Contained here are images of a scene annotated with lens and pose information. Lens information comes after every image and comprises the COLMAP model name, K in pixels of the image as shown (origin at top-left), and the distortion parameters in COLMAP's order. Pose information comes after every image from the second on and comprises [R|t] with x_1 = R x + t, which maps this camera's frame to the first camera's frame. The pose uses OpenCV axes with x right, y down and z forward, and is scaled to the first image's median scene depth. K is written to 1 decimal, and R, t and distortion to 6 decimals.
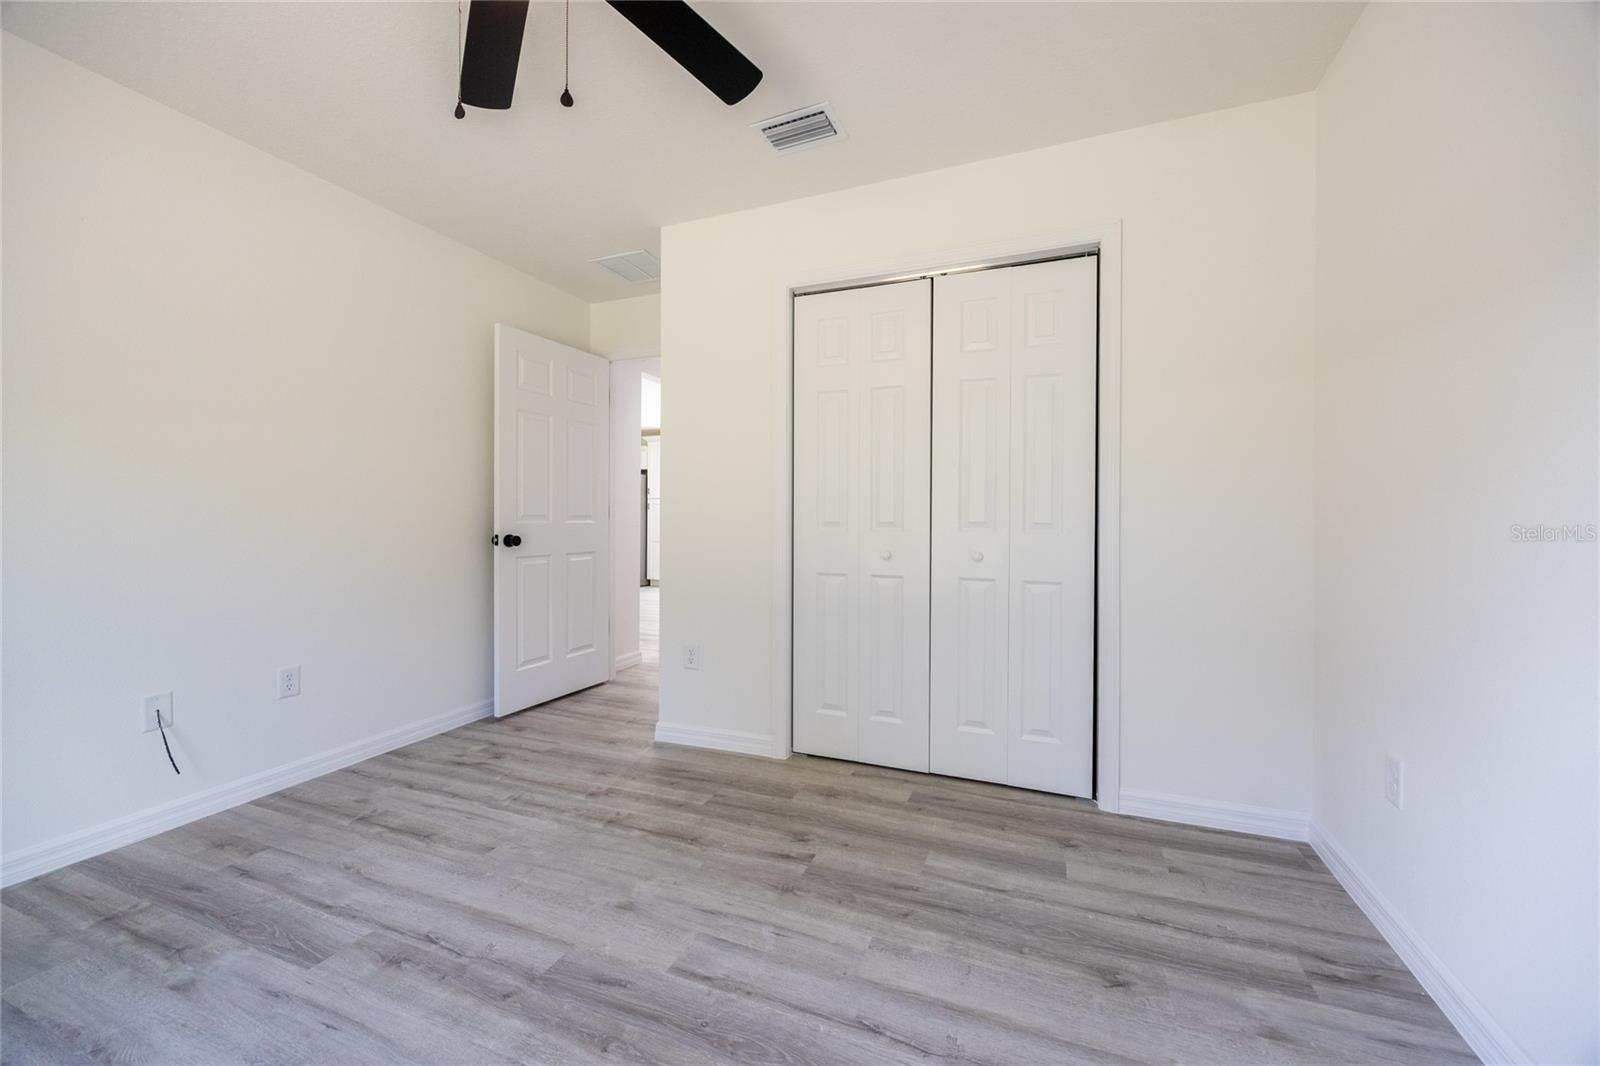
lens RADIAL K [[619.1, 0, 798.9], [0, 619.1, 530.4], [0, 0, 1]] dist [-0.002447, -0.000217]
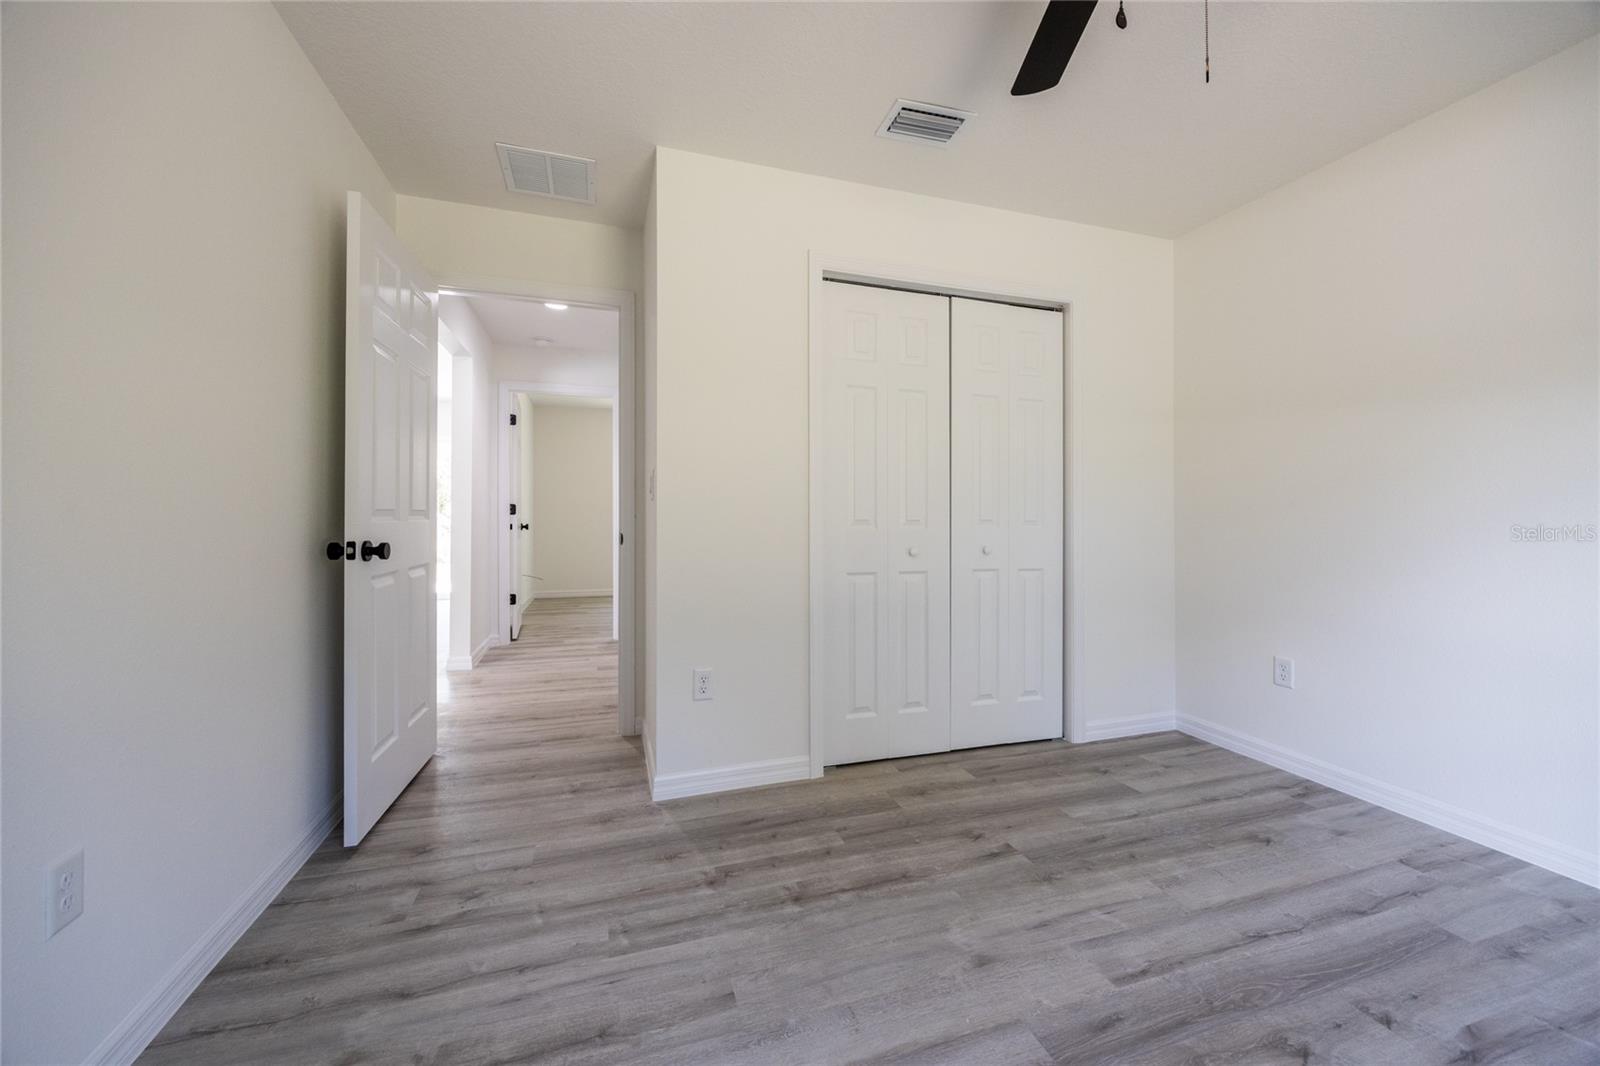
lens RADIAL K [[629.4, 0, 793.5], [0, 629.4, 520.9], [0, 0, 1]] dist [-0.002497, 0.000016]
pose [[0.761856, -0.002121, 0.647743, -0.855200], [0.007483, 0.999957, -0.005527, -0.009900], [-0.647704, 0.009057, 0.761839, 0.395938]]
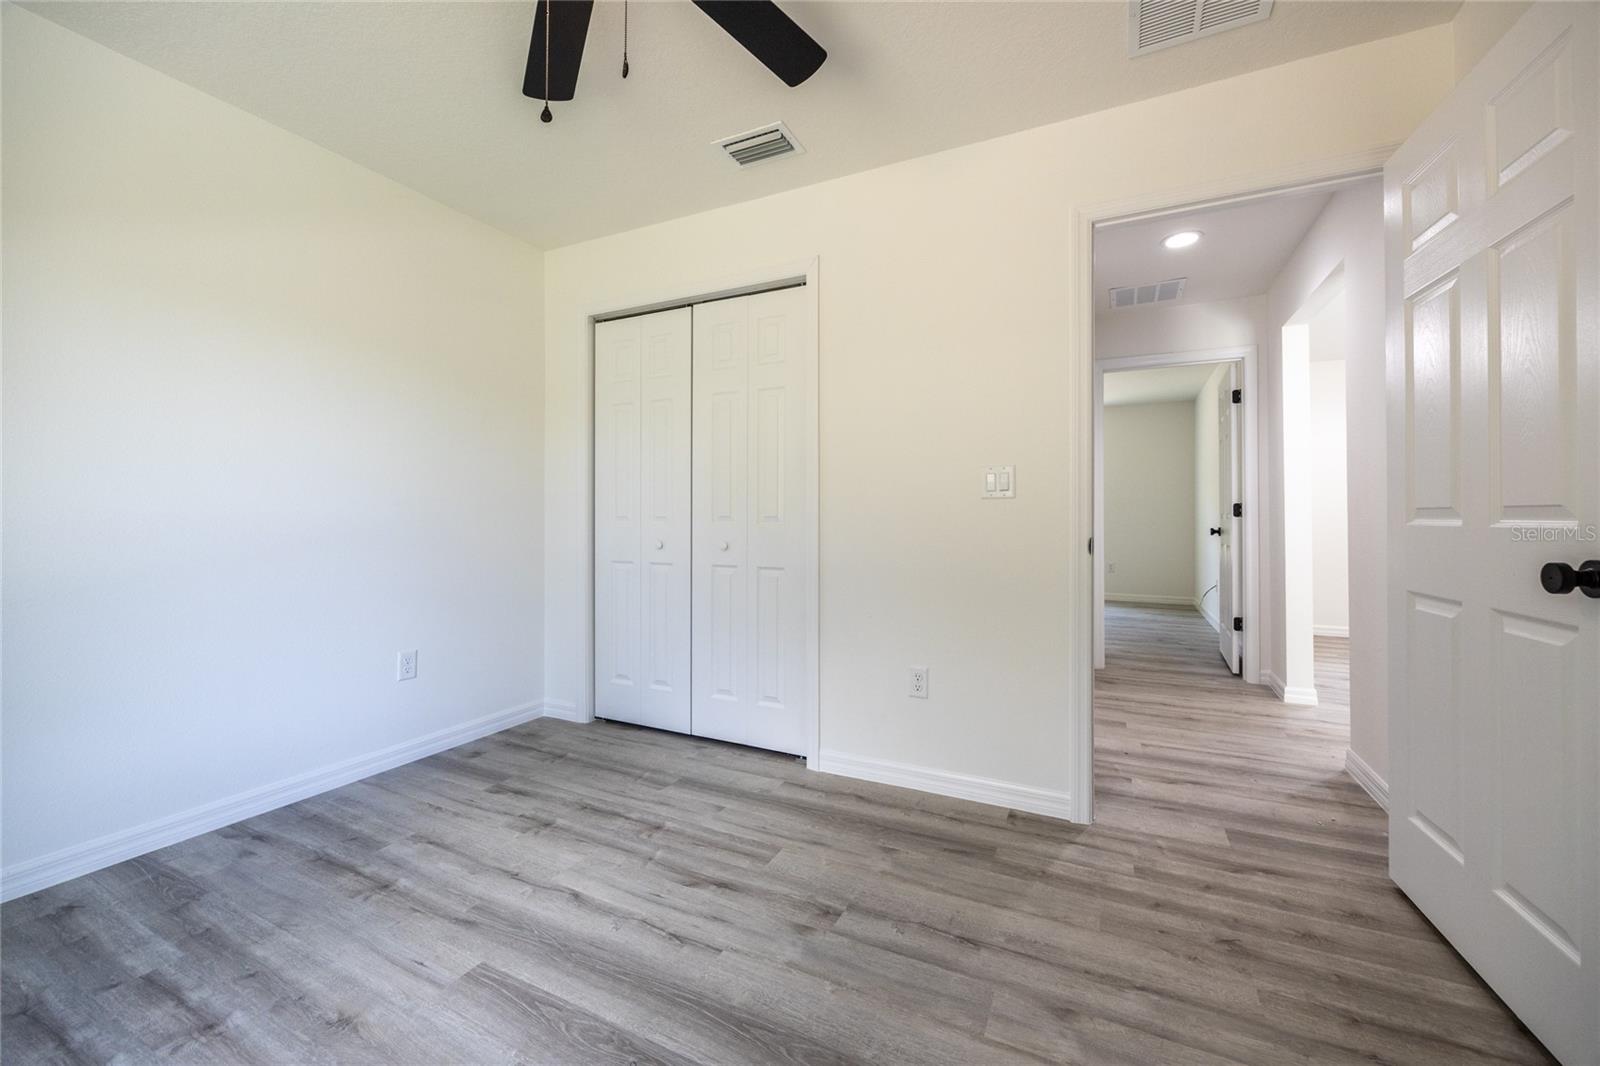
lens RADIAL K [[619.1, 0, 798.9], [0, 619.1, 530.4], [0, 0, 1]] dist [-0.002447, -0.000217]
pose [[0.998057, 0.000590, -0.062301, 0.568615], [-0.000766, 0.999996, -0.002805, 0.017325], [0.062299, 0.002847, 0.998053, -0.162556]]
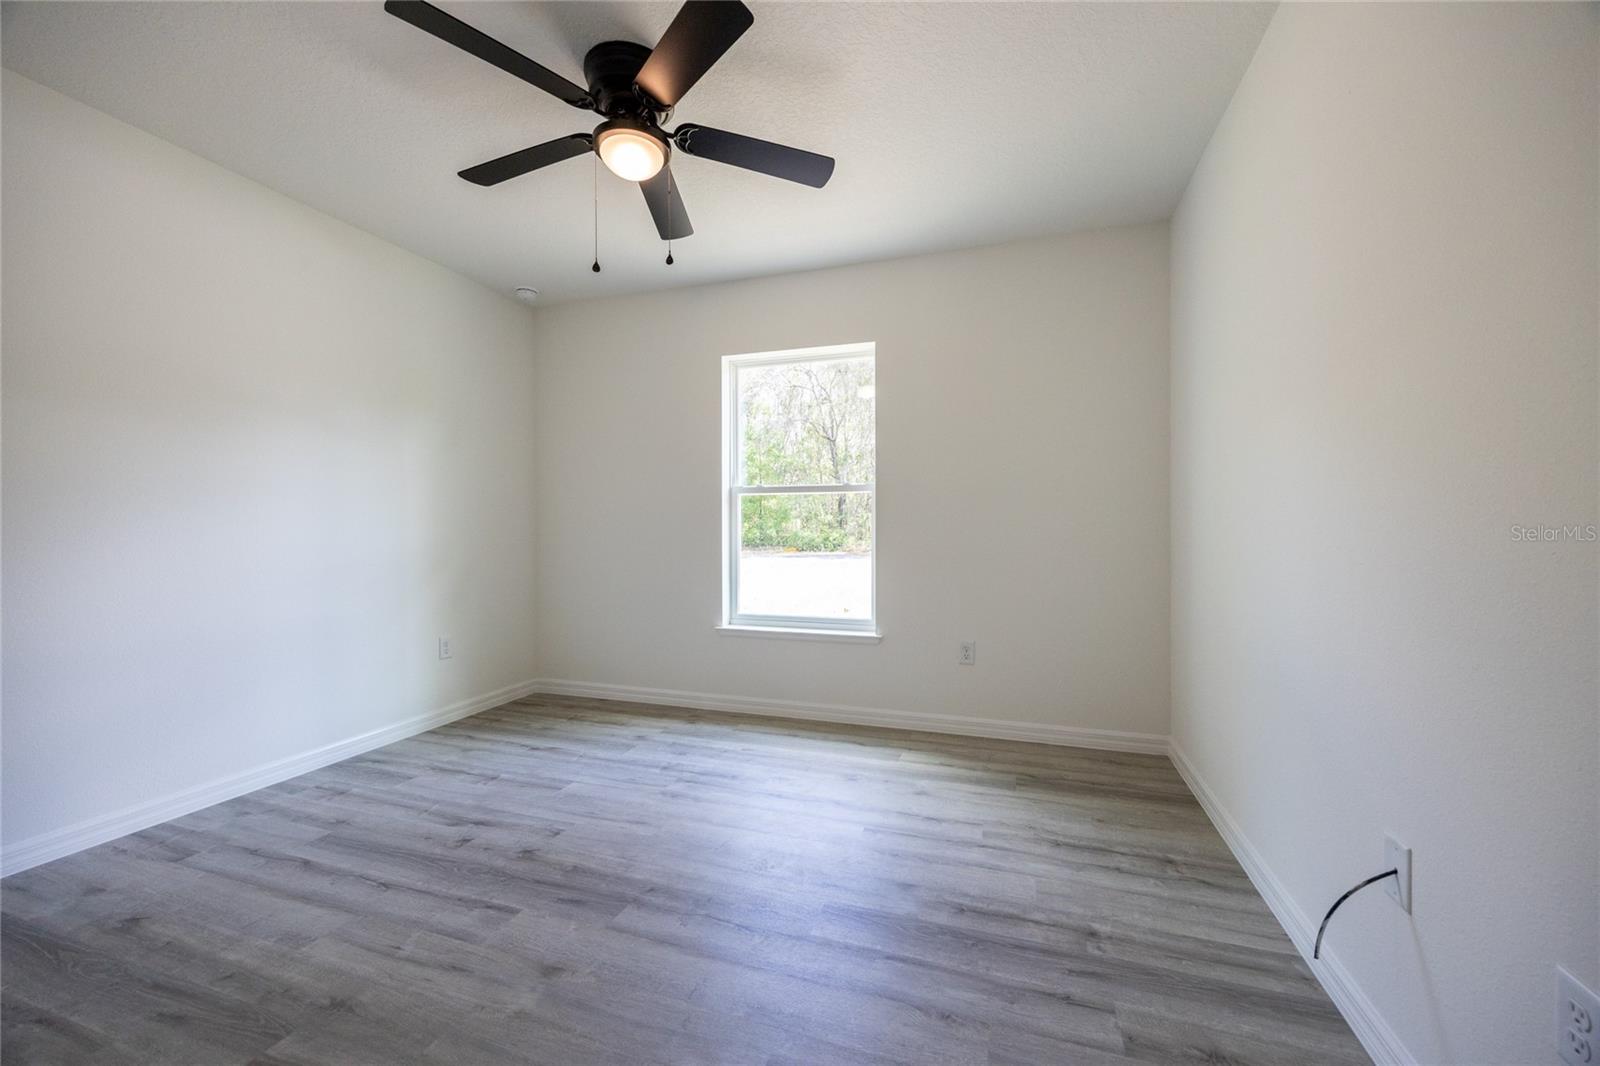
lens RADIAL K [[581.2, 0, 813.7], [0, 581.2, 527.0], [0, 0, 1]] dist [-0.001044, -0.000166]
pose [[-0.995469, 0.000489, -0.095082, -0.464240], [-0.000953, 0.999885, 0.015122, -0.032713], [0.095078, 0.015144, -0.995355, 1.498917]]
